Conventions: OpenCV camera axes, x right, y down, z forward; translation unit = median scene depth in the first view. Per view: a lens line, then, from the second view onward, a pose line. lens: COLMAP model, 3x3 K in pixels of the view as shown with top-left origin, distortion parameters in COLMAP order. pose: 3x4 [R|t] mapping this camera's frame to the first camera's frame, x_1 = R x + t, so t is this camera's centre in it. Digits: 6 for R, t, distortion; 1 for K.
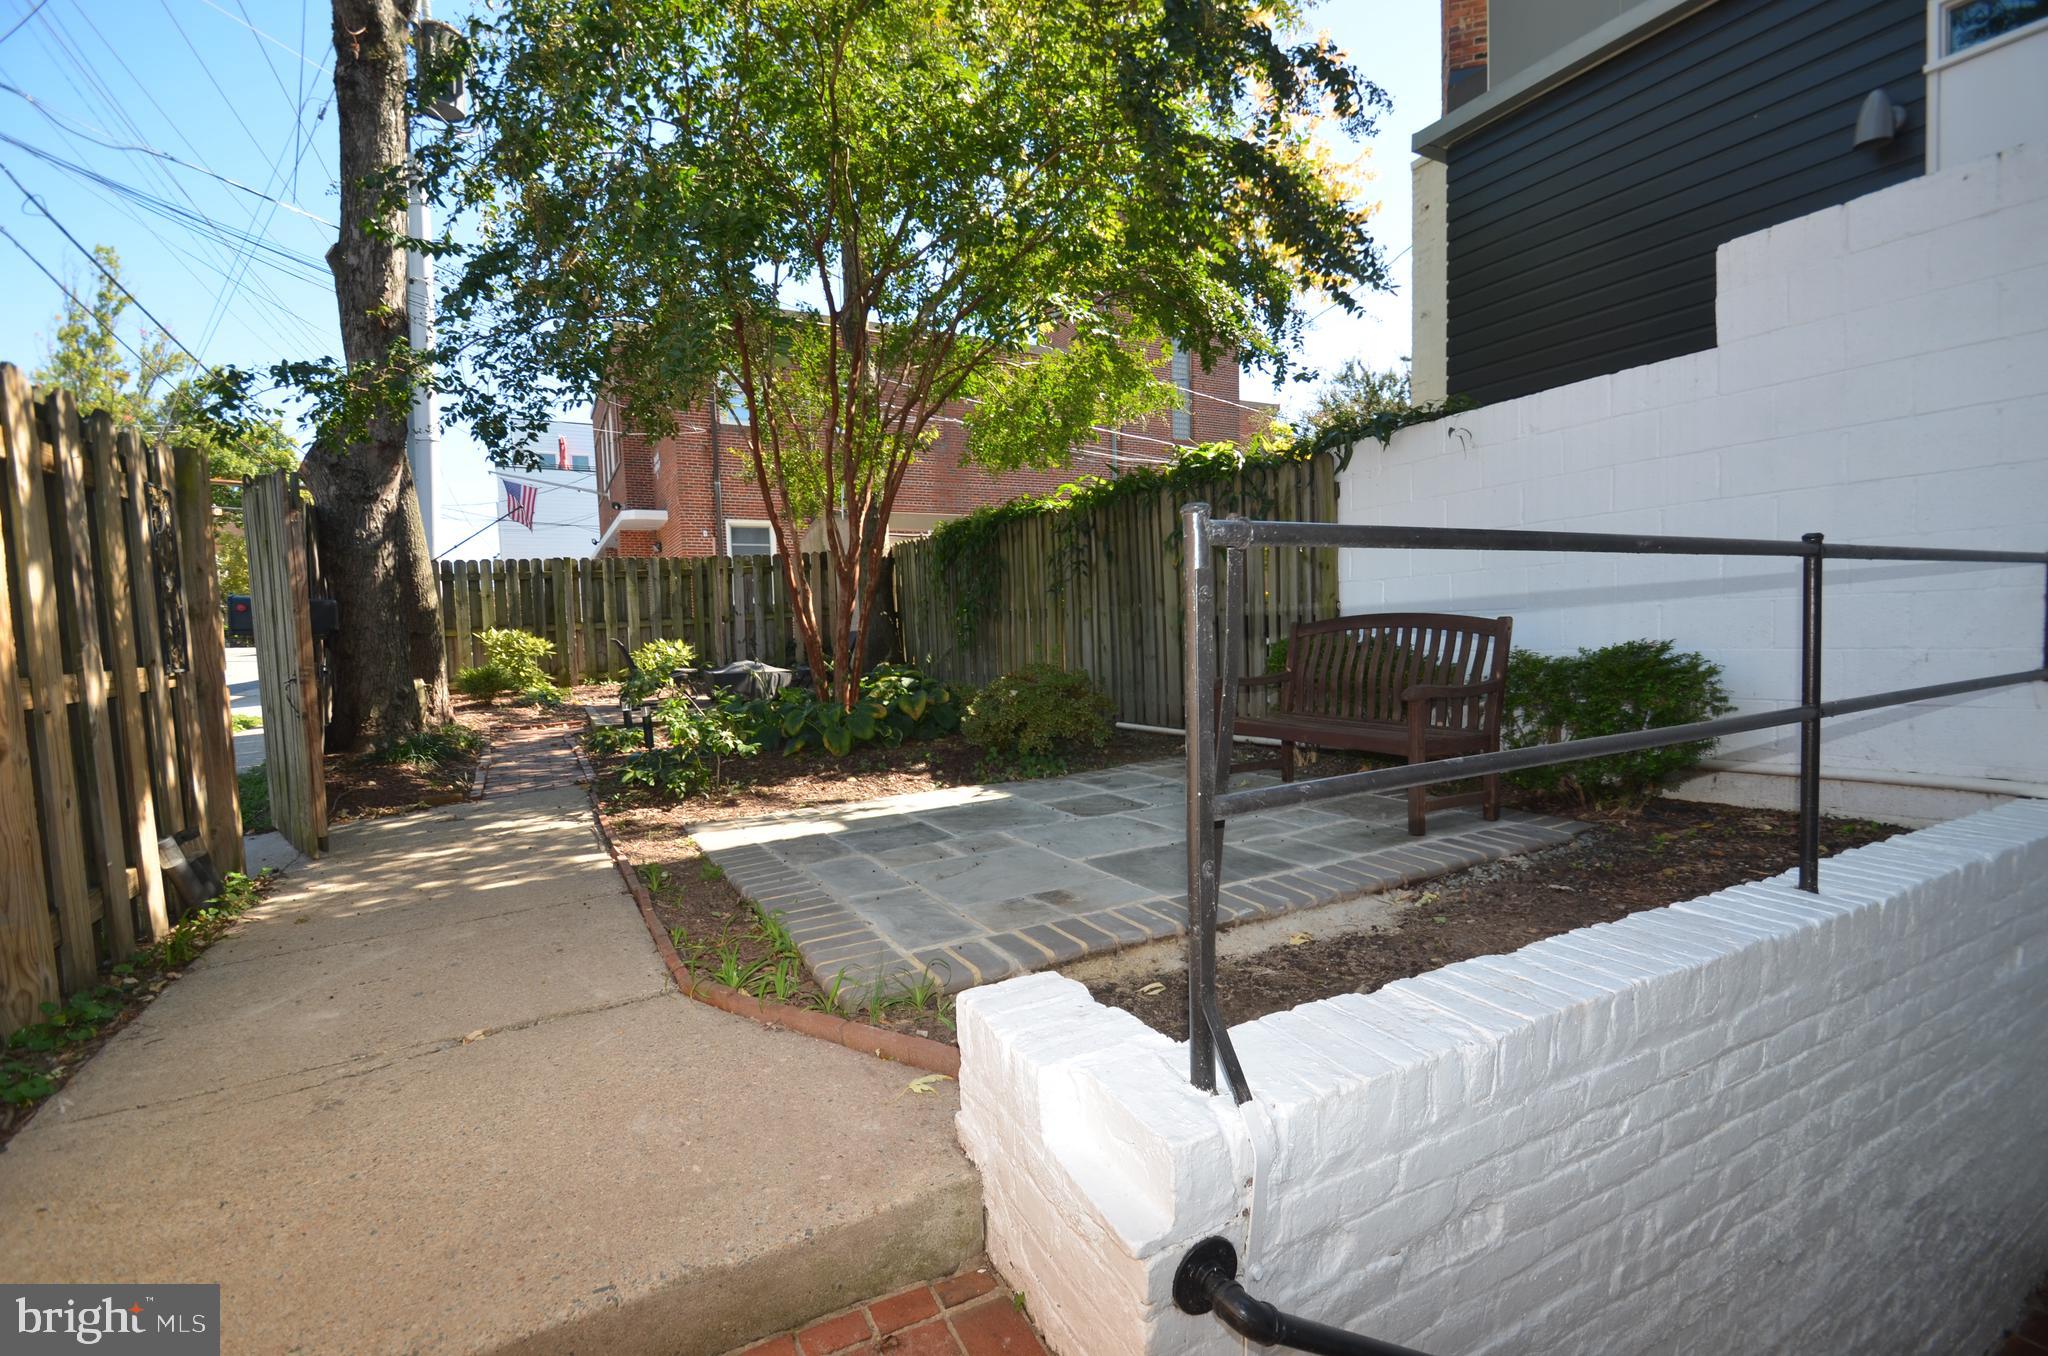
lens RADIAL K [[889.7, 0, 1013.2], [0, 889.7, 688.6], [0, 0, 1]] dist [0.002786, -0.009771]
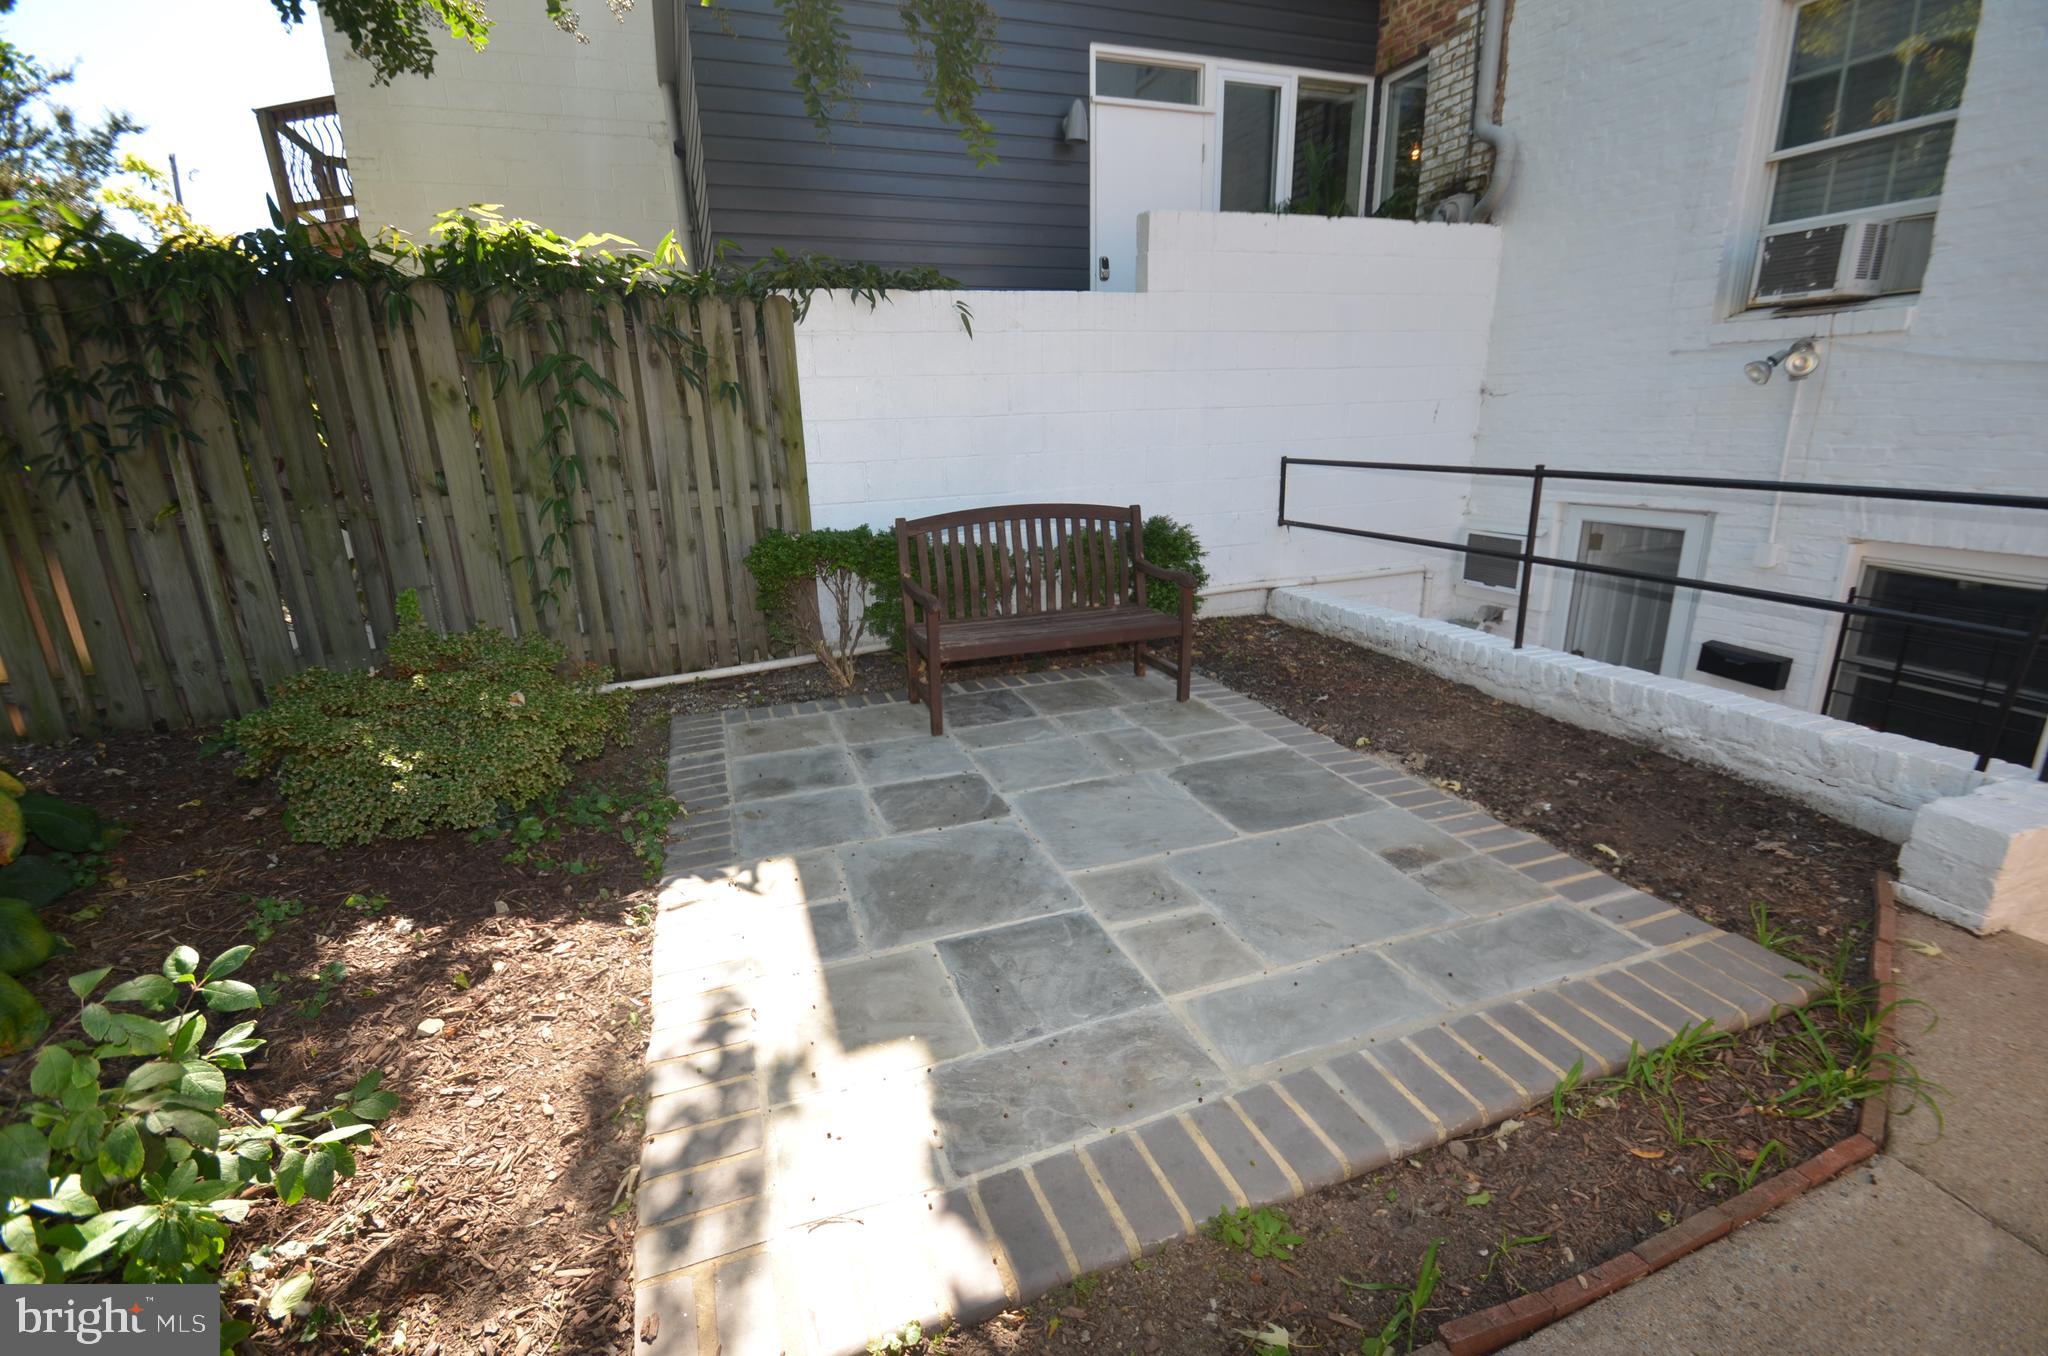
lens RADIAL K [[889.7, 0, 1009.8], [0, 889.7, 694.2], [0, 0, 1]] dist [0.002786, -0.009771]
pose [[0.153043, -0.262127, 0.952821, -0.239621], [0.087557, 0.963984, 0.251135, -0.054481], [-0.984333, 0.044992, 0.170482, 0.355379]]
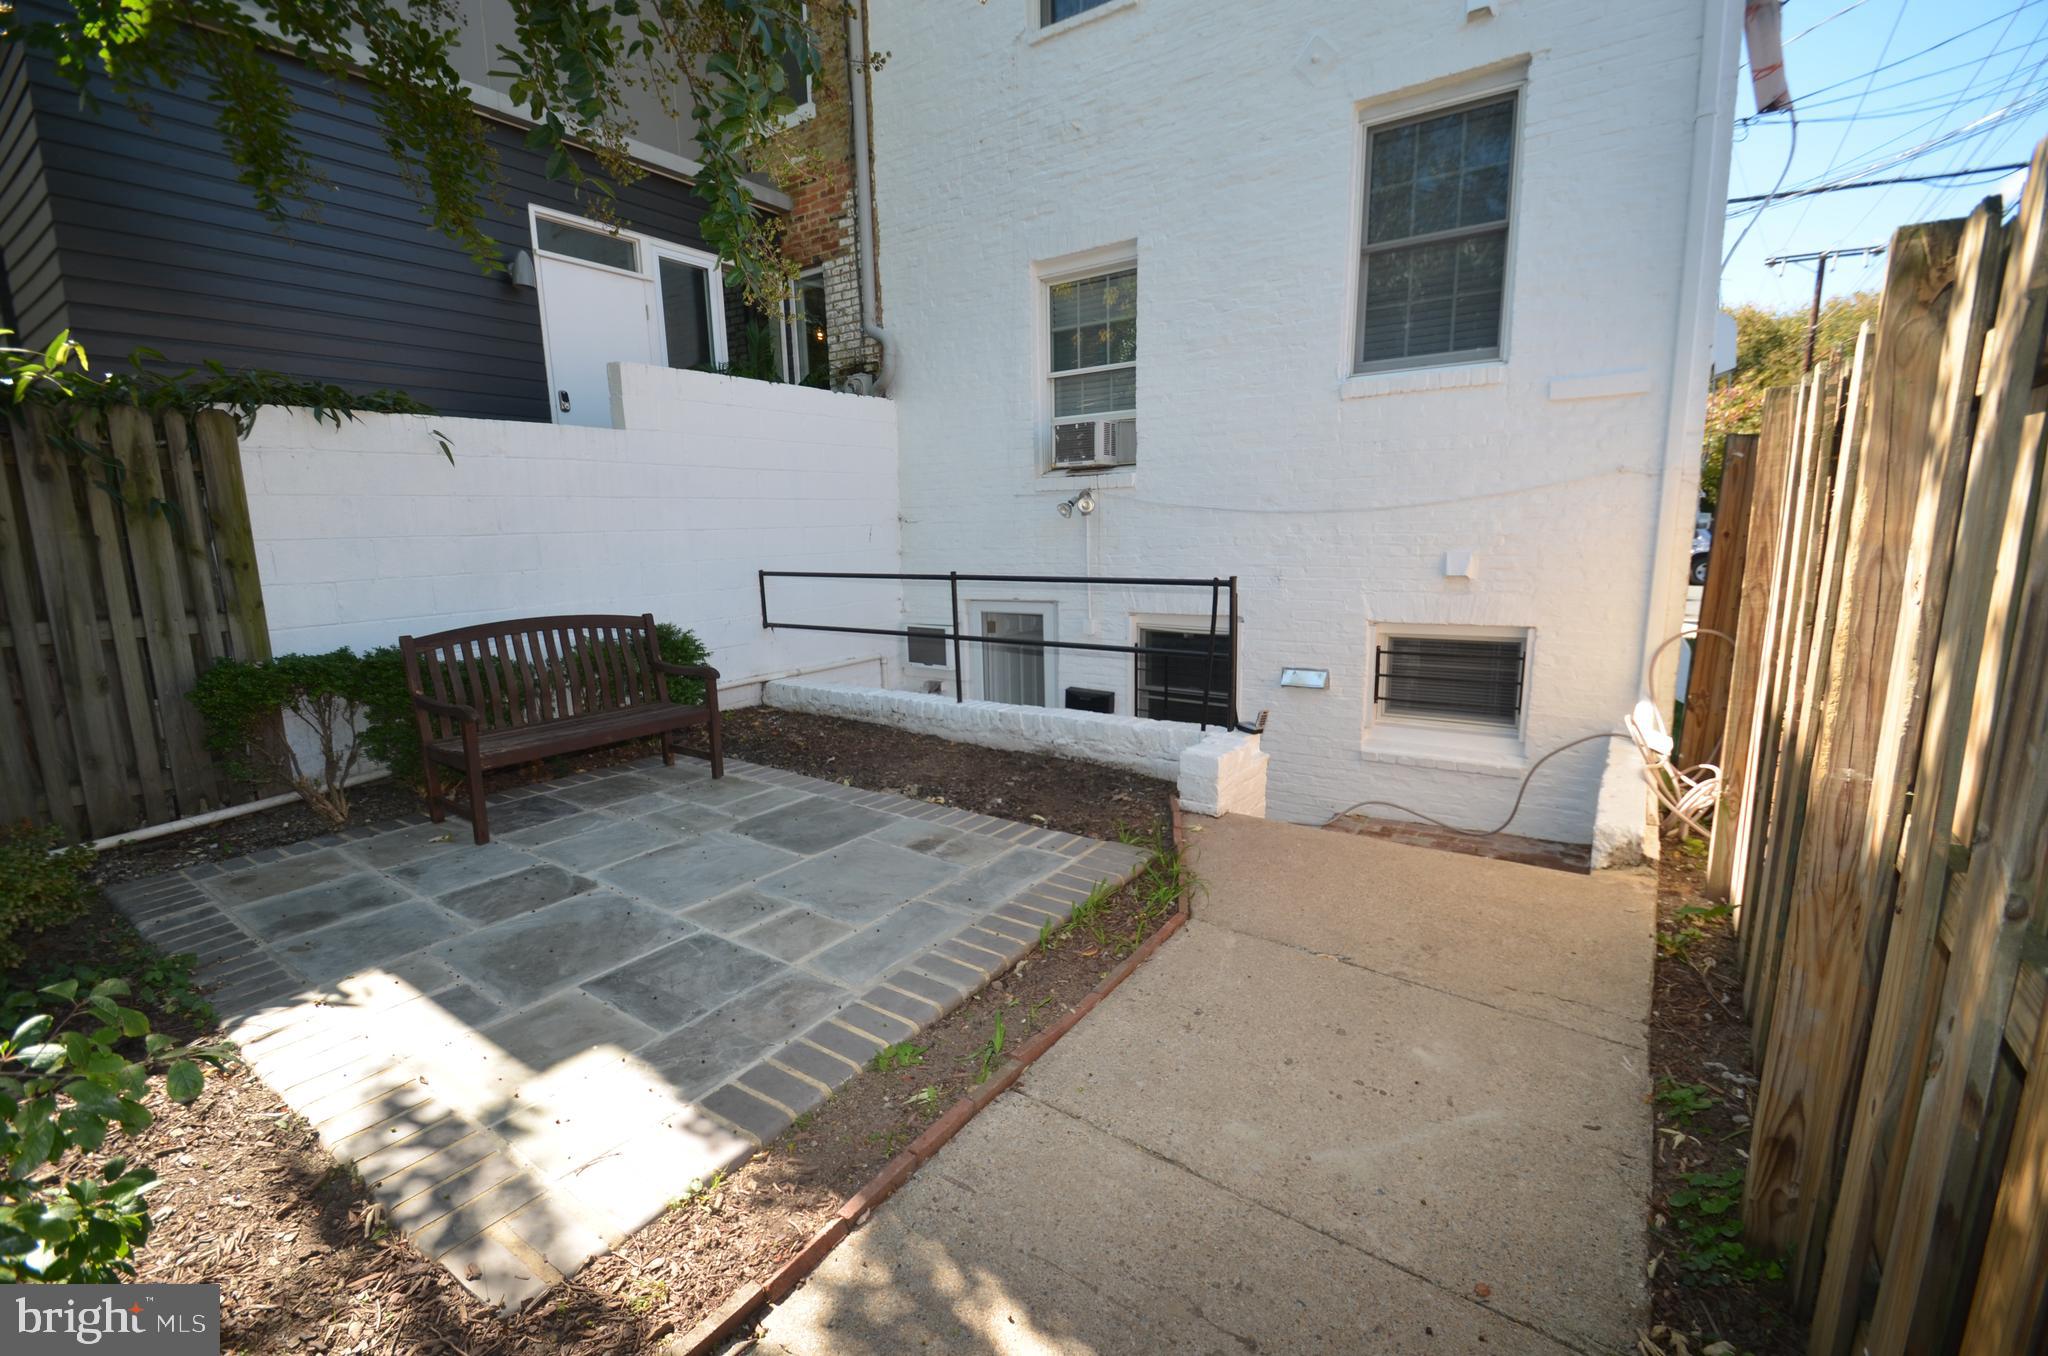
lens RADIAL K [[889.7, 0, 1015.9], [0, 889.7, 688.2], [0, 0, 1]] dist [0.002786, -0.009771]
pose [[-0.446275, -0.117721, 0.887119, -0.317735], [0.093614, 0.979730, 0.177104, -0.056370], [-0.889986, 0.162084, -0.426209, 0.398768]]
